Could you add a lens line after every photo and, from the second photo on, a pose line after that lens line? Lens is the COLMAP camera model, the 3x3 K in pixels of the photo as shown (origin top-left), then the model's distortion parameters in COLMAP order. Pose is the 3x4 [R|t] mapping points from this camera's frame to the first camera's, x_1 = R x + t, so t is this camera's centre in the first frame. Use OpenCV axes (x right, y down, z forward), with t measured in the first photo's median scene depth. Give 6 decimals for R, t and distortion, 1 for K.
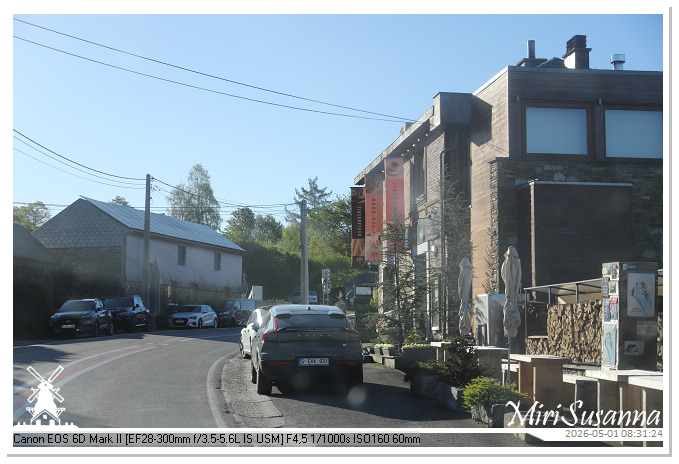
lens RADIAL K [[1074.1, 0, 338.6], [0, 1074.1, 264.8], [0, 0, 1]] dist [0.034086, -0.024849]
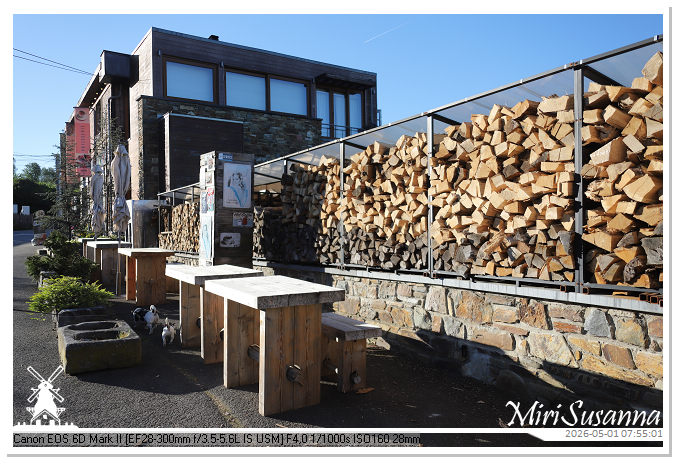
lens RADIAL K [[532.3, 0, 339.5], [0, 532.3, 232.0], [0, 0, 1]] dist [0.001256, 0.001115]
pose [[0.911095, -0.013360, 0.411980, 0.094521], [-0.012332, 0.998144, 0.059642, 0.022774], [-0.412012, -0.059421, 0.909239, 0.296285]]
